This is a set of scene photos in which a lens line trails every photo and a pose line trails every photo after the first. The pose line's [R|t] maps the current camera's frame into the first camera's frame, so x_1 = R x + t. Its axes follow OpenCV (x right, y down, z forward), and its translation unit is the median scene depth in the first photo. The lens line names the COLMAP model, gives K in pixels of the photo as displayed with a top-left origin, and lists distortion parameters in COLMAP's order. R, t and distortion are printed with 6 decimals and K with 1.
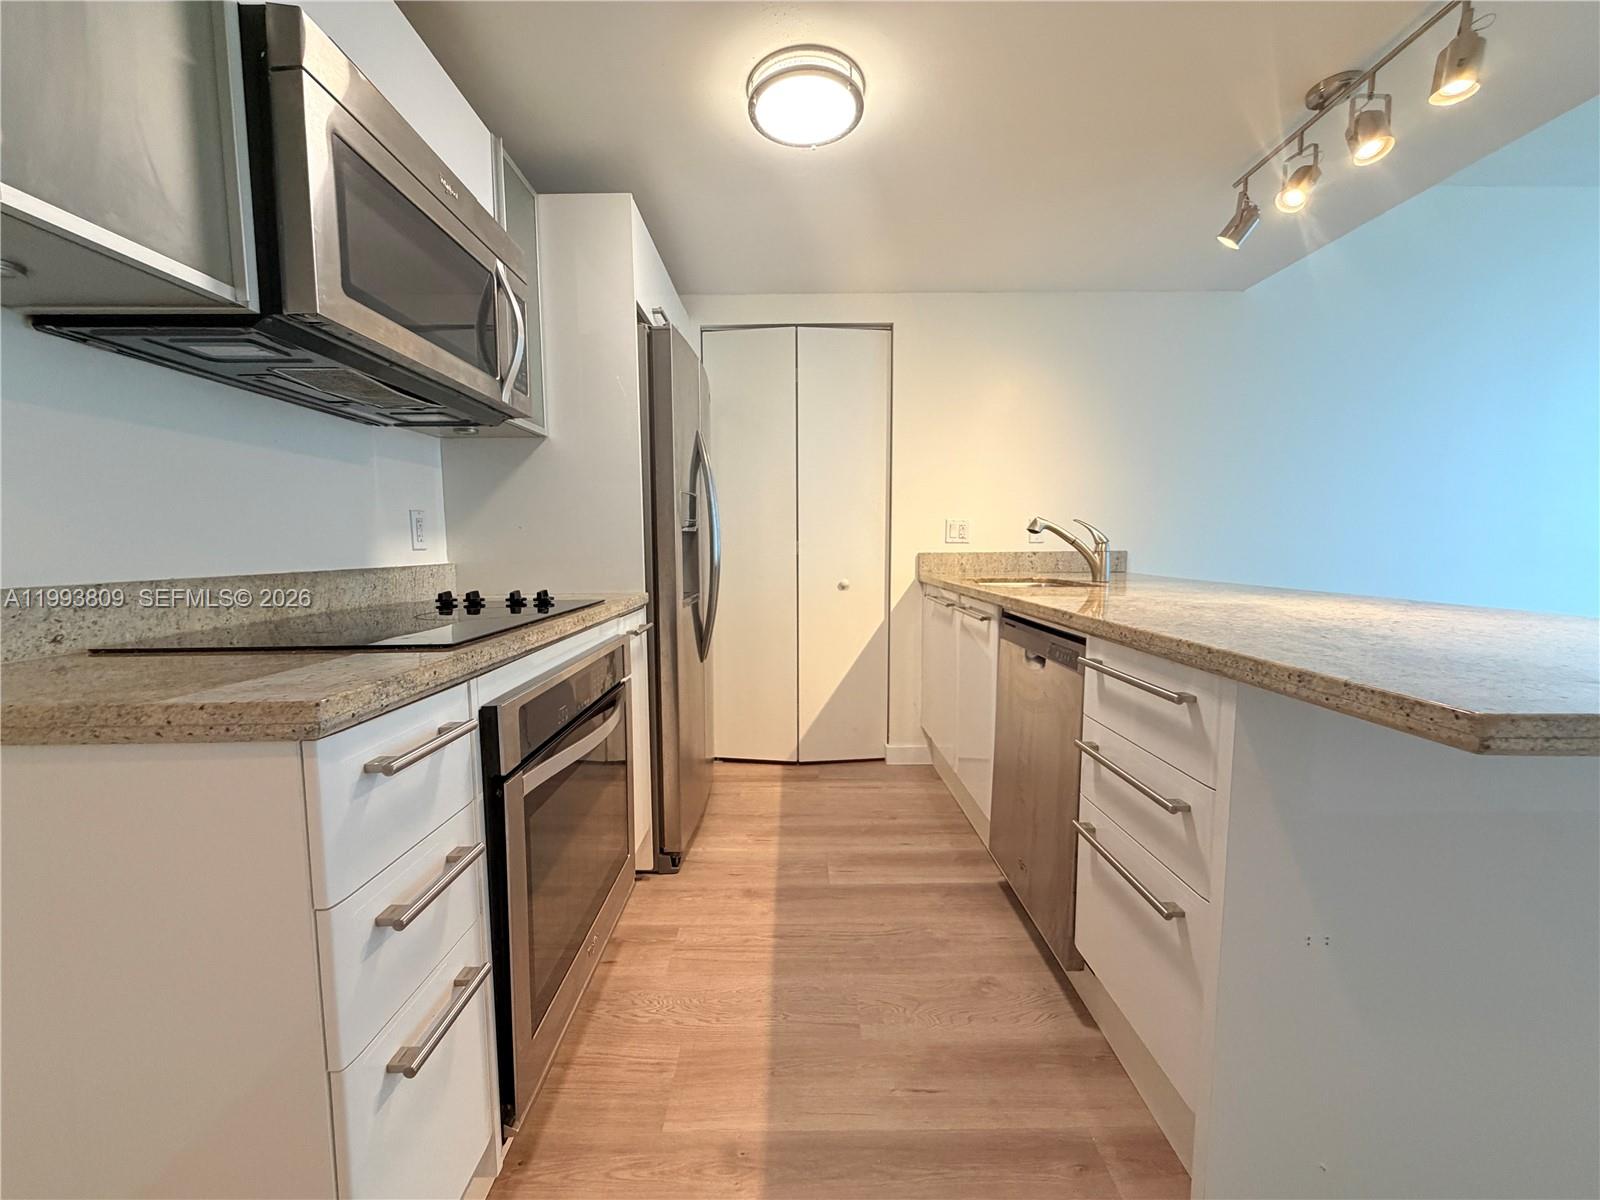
lens RADIAL K [[633.3, 0, 794.8], [0, 633.3, 600.5], [0, 0, 1]] dist [-0.000997, -0.000152]
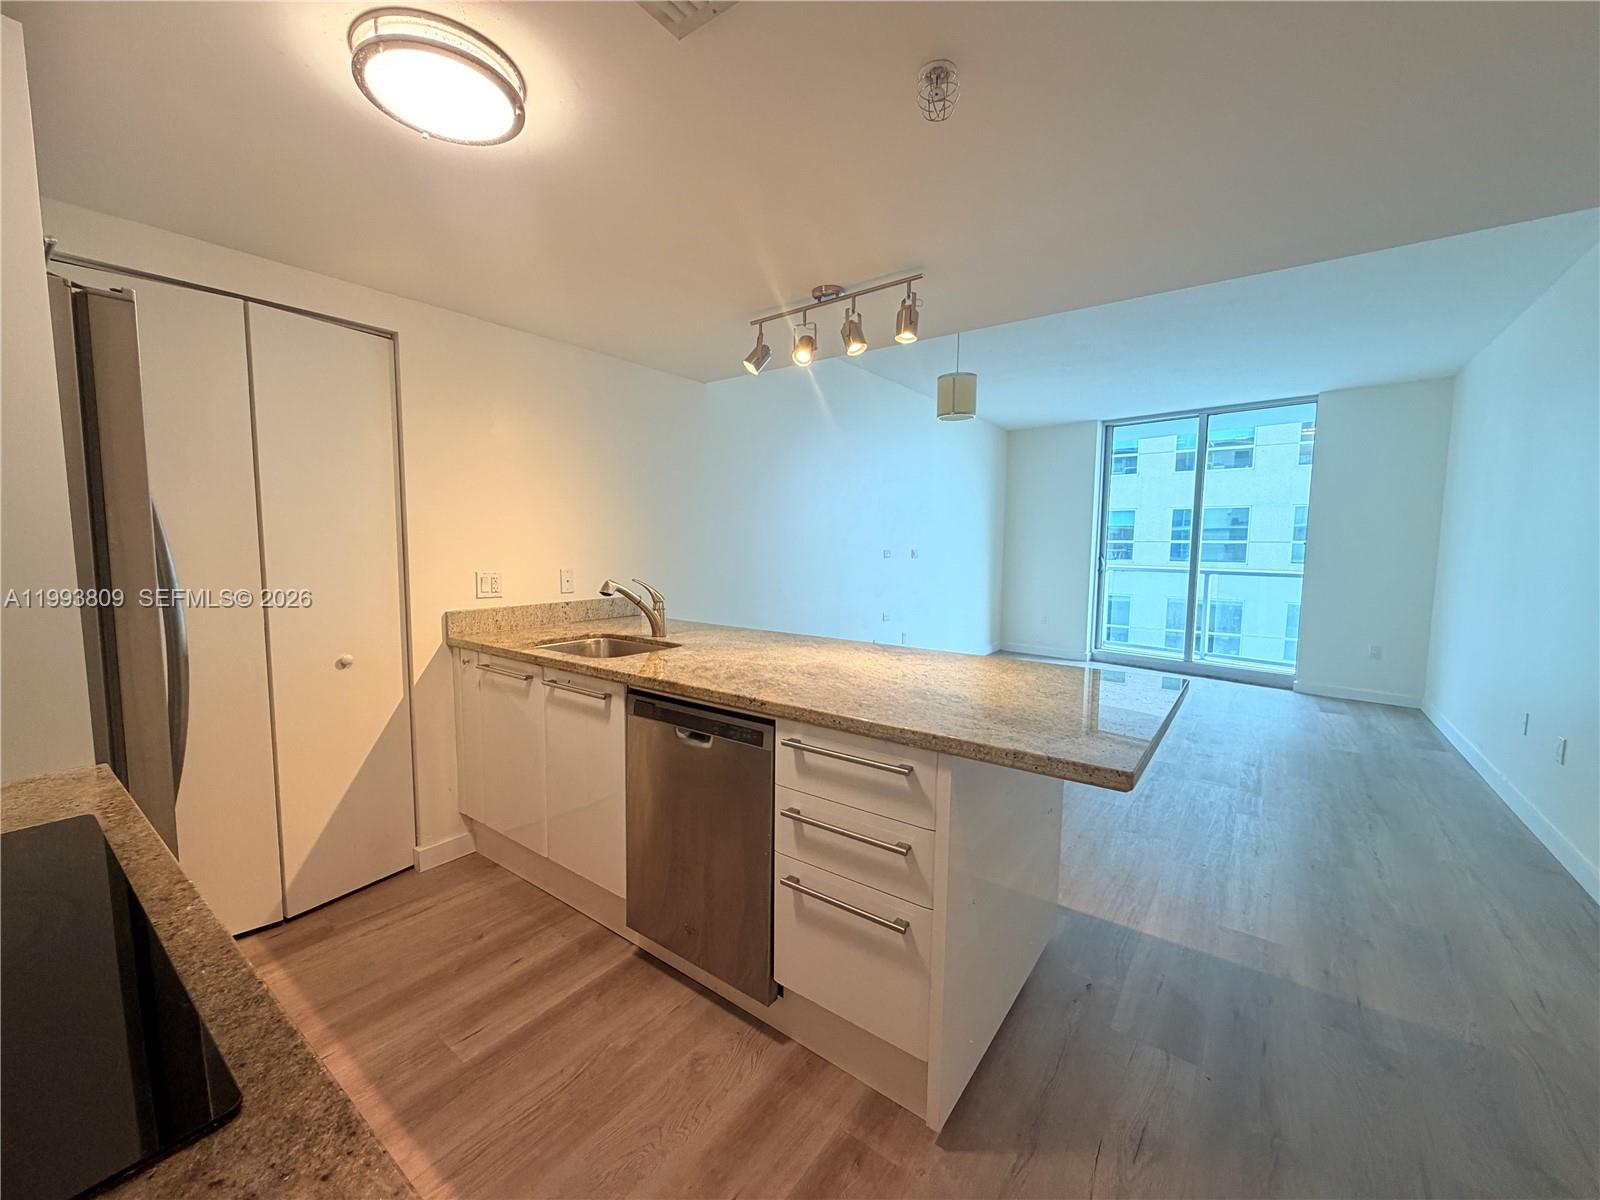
lens RADIAL K [[633.3, 0, 794.8], [0, 633.3, 600.5], [0, 0, 1]] dist [-0.000997, -0.000152]
pose [[0.604648, -0.061570, 0.794110, -0.302672], [0.062300, 0.997609, 0.029912, -0.135598], [-0.794053, 0.031387, 0.607038, 0.178682]]
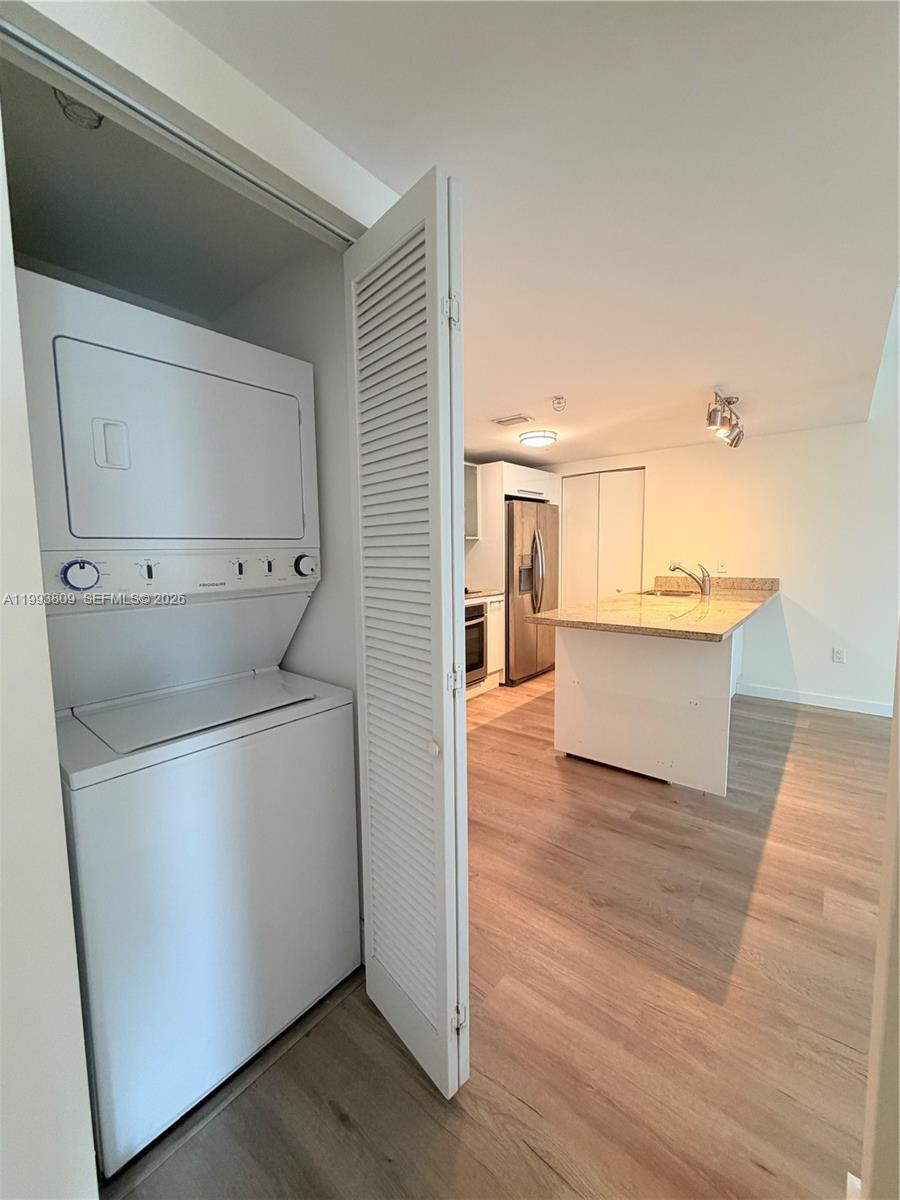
lens RADIAL K [[475.0, 0, 449.1], [0, 475.0, 594.2], [0, 0, 1]] dist [-0.000997, -0.000152]
pose [[0.761494, 0.050627, -0.646192, 1.057155], [-0.052927, 0.998472, 0.015856, -0.008343], [0.646007, 0.022127, 0.763011, -0.916314]]
